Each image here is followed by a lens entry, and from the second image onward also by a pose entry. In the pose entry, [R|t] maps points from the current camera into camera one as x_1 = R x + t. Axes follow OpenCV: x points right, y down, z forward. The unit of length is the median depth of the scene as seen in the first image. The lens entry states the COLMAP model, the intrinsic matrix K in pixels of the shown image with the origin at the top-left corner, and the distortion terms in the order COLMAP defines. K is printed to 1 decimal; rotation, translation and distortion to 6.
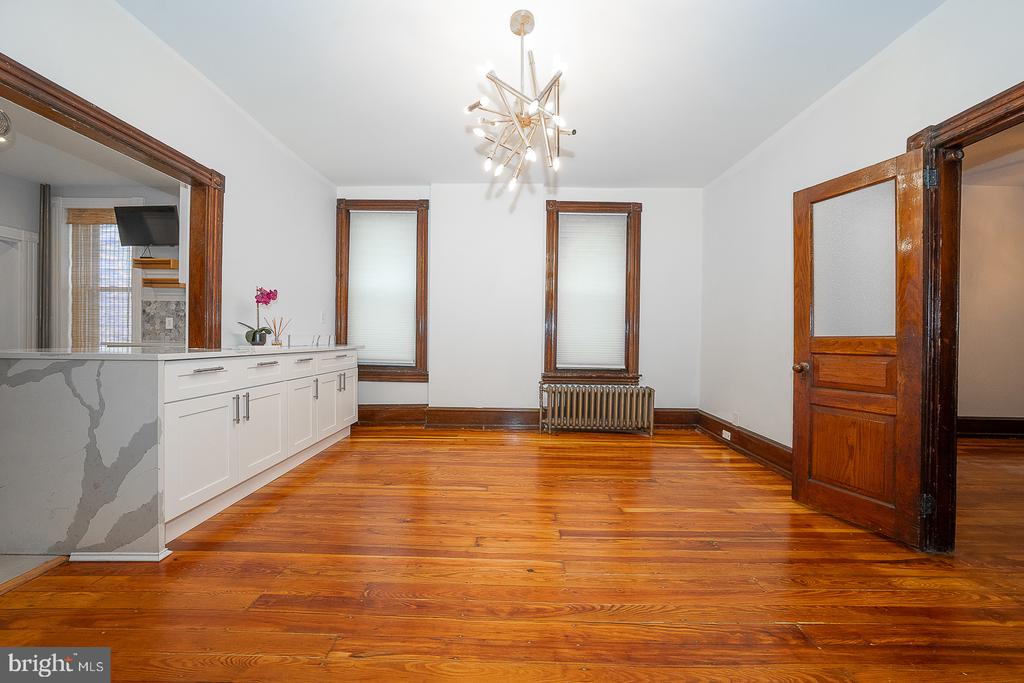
lens RADIAL K [[351.9, 0, 519.9], [0, 351.9, 337.2], [0, 0, 1]] dist [-0.017619, 0.002147]
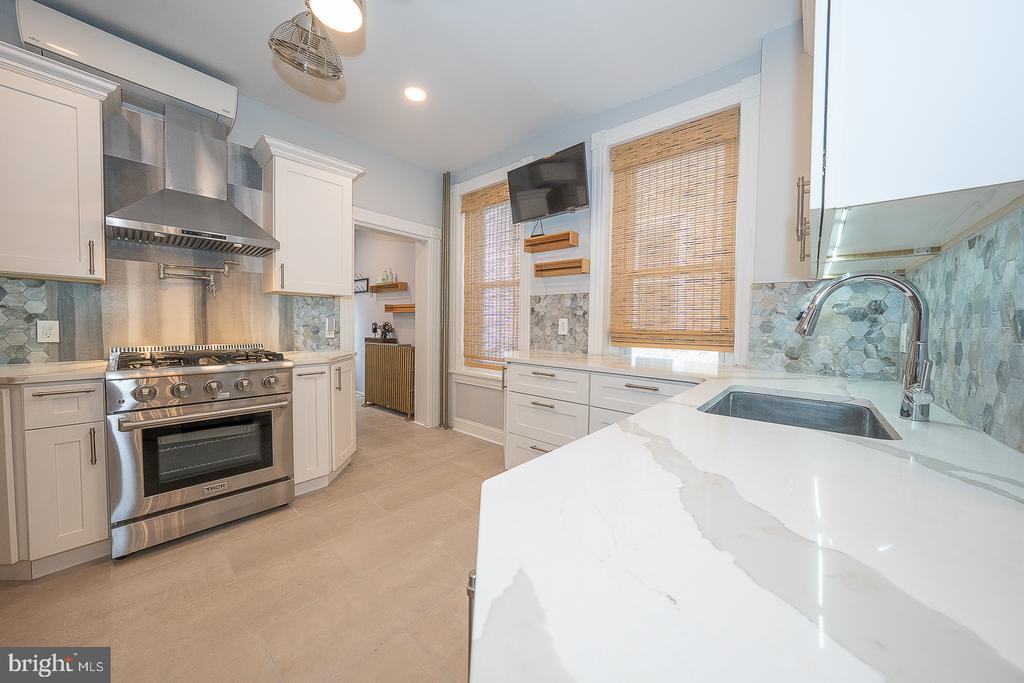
lens RADIAL K [[351.9, 0, 509.3], [0, 351.9, 338.6], [0, 0, 1]] dist [-0.017619, 0.002147]
pose [[0.754624, 0.027009, -0.655602, -0.642346], [-0.011944, 0.999552, 0.027430, -0.034858], [0.656049, -0.012869, 0.754609, 0.404154]]
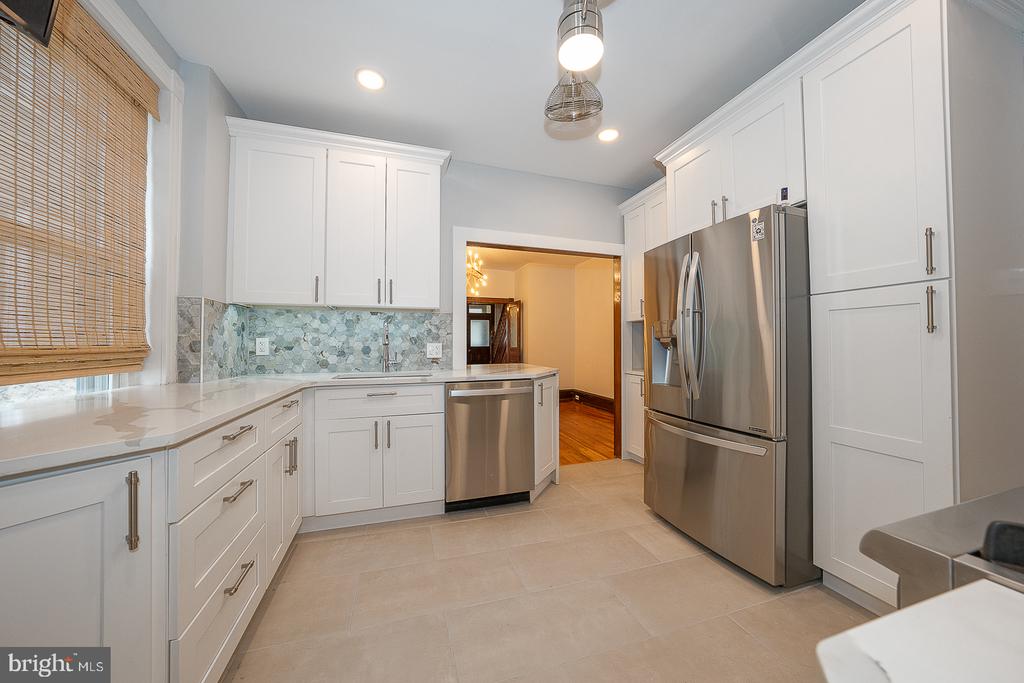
lens RADIAL K [[351.9, 0, 506.8], [0, 351.9, 340.3], [0, 0, 1]] dist [-0.017619, 0.002147]
pose [[-0.312087, -0.001142, 0.950053, -1.306438], [0.000488, 0.999999, 0.001362, -0.042612], [-0.950054, 0.000889, -0.312086, 0.733502]]
